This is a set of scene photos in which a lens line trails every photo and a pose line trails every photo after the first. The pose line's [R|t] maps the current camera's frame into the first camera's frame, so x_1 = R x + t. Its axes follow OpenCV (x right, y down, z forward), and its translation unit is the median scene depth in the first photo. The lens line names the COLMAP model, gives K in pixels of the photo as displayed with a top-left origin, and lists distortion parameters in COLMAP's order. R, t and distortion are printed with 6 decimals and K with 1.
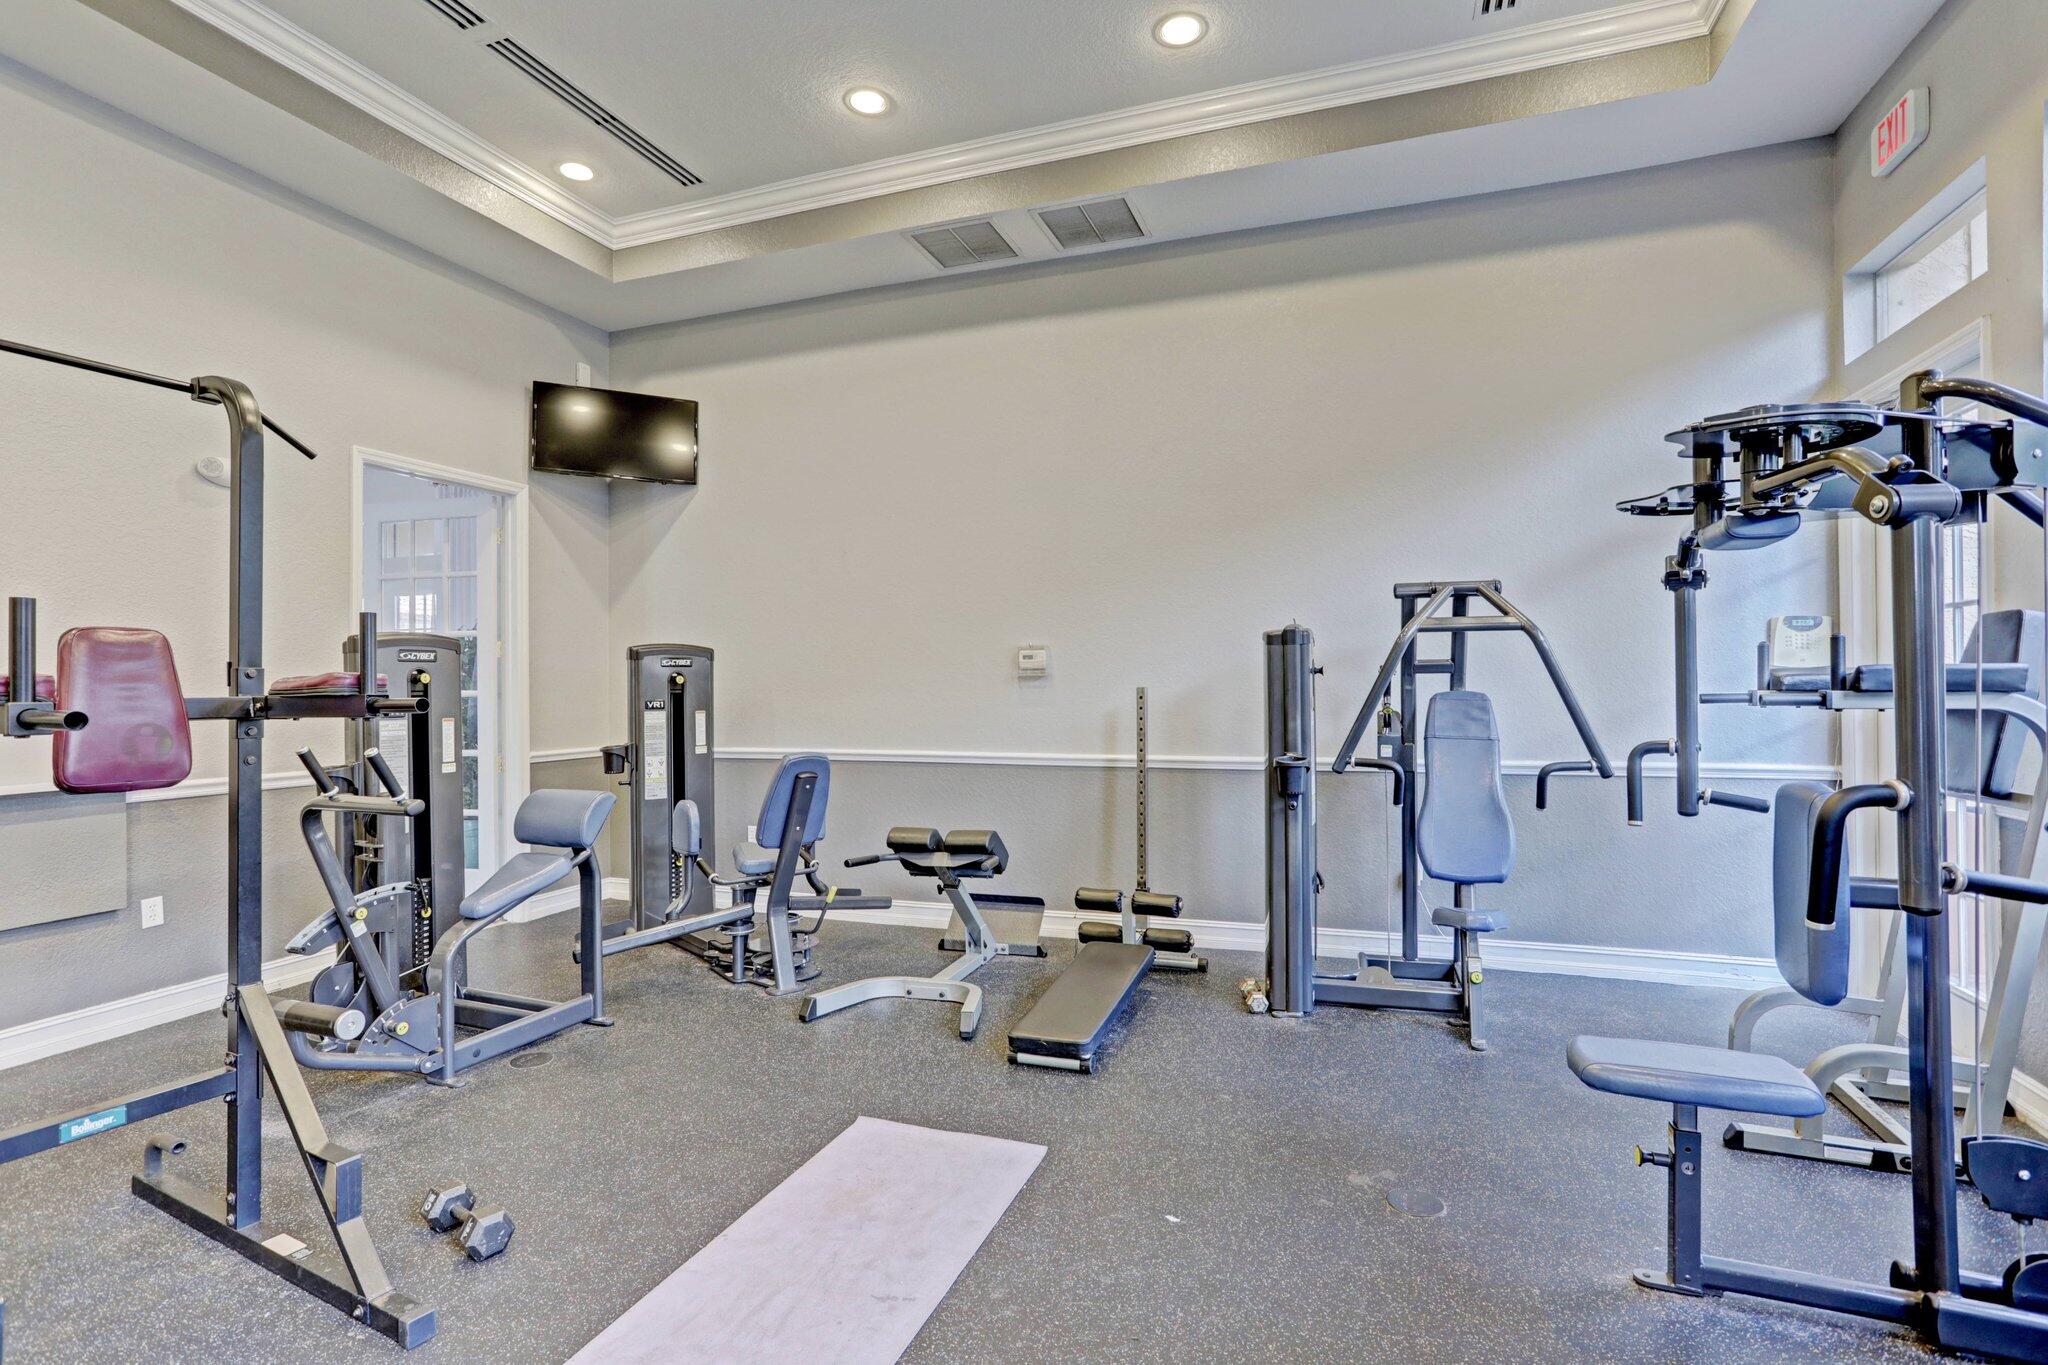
lens RADIAL K [[991.4, 0, 1021.9], [0, 991.4, 685.7], [0, 0, 1]] dist [-0.003508, 0.001039]
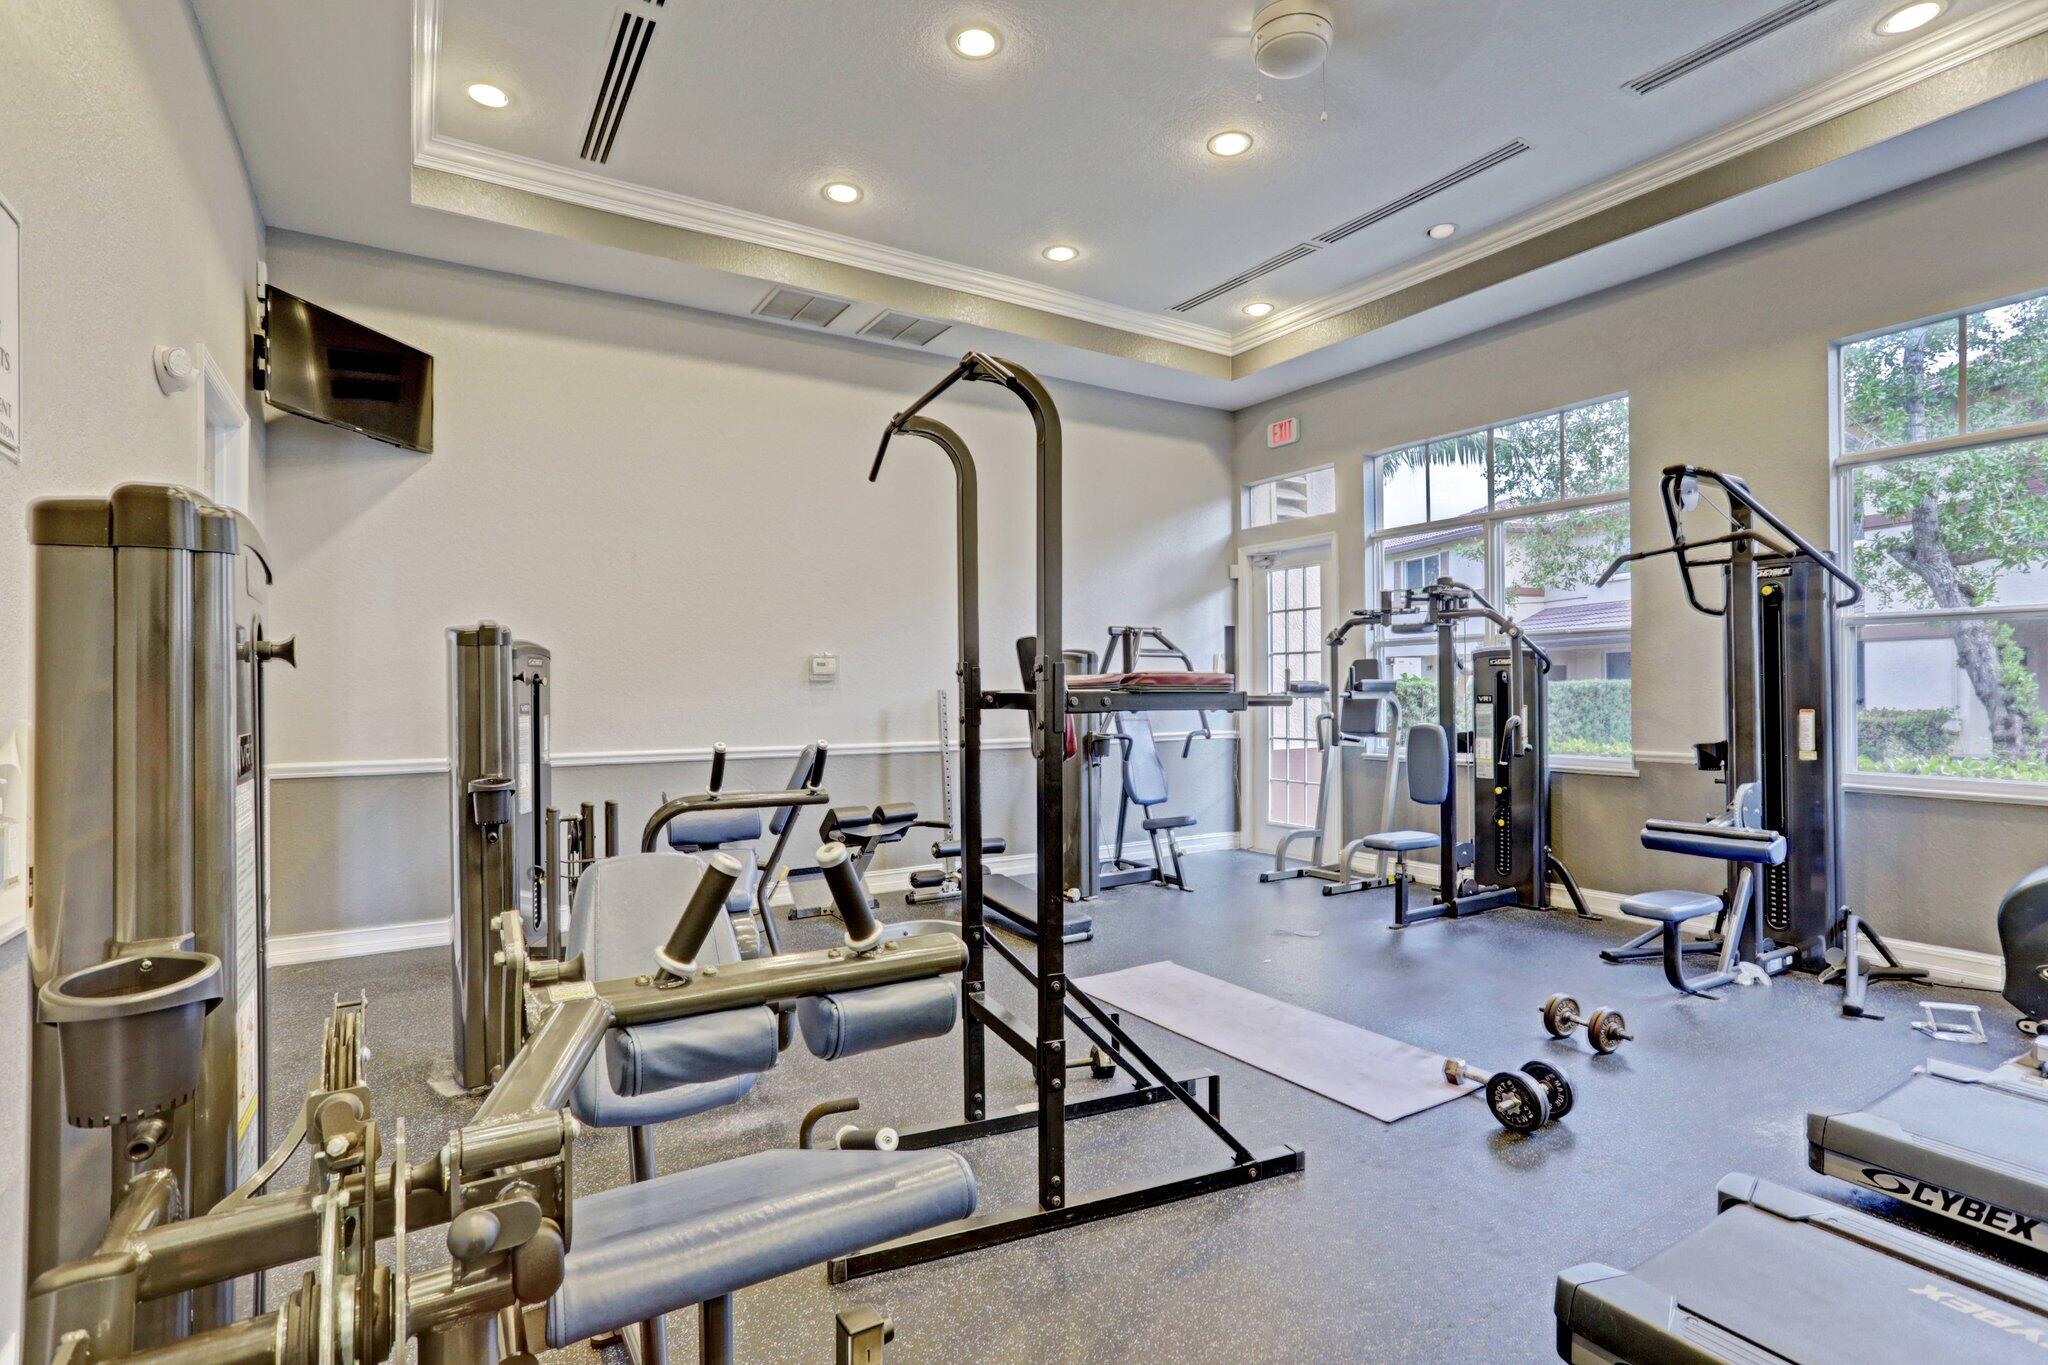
lens RADIAL K [[991.4, 0, 1025.2], [0, 991.4, 684.0], [0, 0, 1]] dist [-0.003508, 0.001039]
pose [[0.619792, 0.004712, 0.784752, -0.771771], [-0.002501, 0.999989, -0.004028, -0.001130], [-0.784762, 0.000534, 0.619796, 0.072955]]
